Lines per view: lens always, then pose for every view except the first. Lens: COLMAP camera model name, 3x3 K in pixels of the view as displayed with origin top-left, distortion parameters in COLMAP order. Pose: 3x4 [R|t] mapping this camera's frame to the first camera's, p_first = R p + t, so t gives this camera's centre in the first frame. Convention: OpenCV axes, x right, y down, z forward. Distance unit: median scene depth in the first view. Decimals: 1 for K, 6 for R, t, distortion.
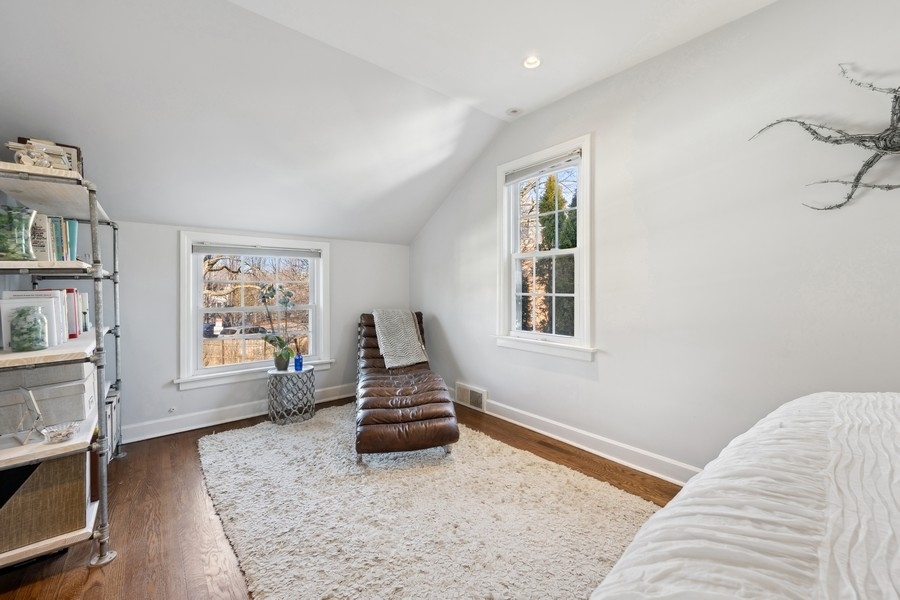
lens RADIAL K [[362.6, 0, 453.4], [0, 362.6, 285.3], [0, 0, 1]] dist [-0.001953, -0.000152]
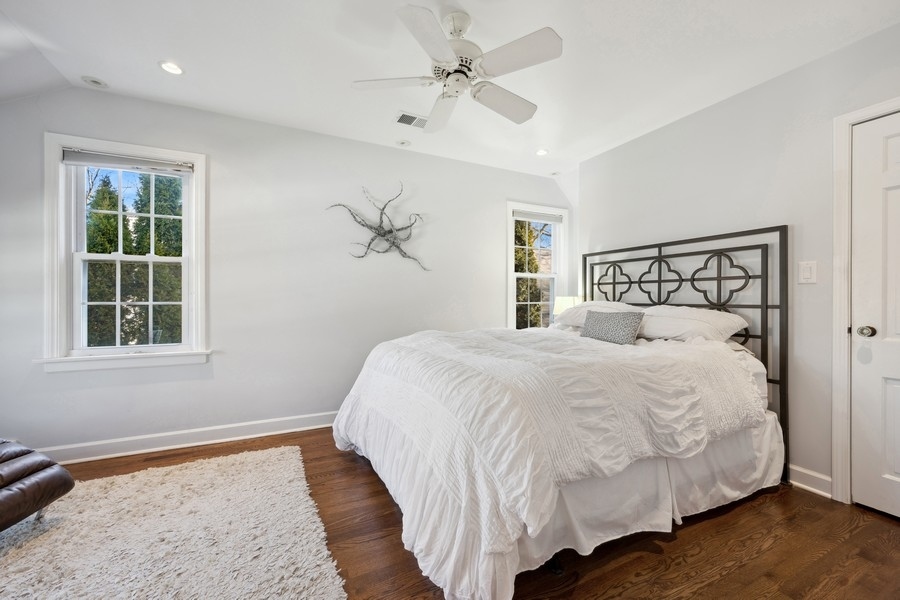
lens RADIAL K [[362.6, 0, 449.0], [0, 362.6, 297.5], [0, 0, 1]] dist [-0.001953, -0.000152]
pose [[0.248653, -0.001964, 0.968591, -0.498516], [-0.013317, 0.999896, 0.005446, -0.004674], [-0.968501, -0.014253, 0.248601, 0.009916]]
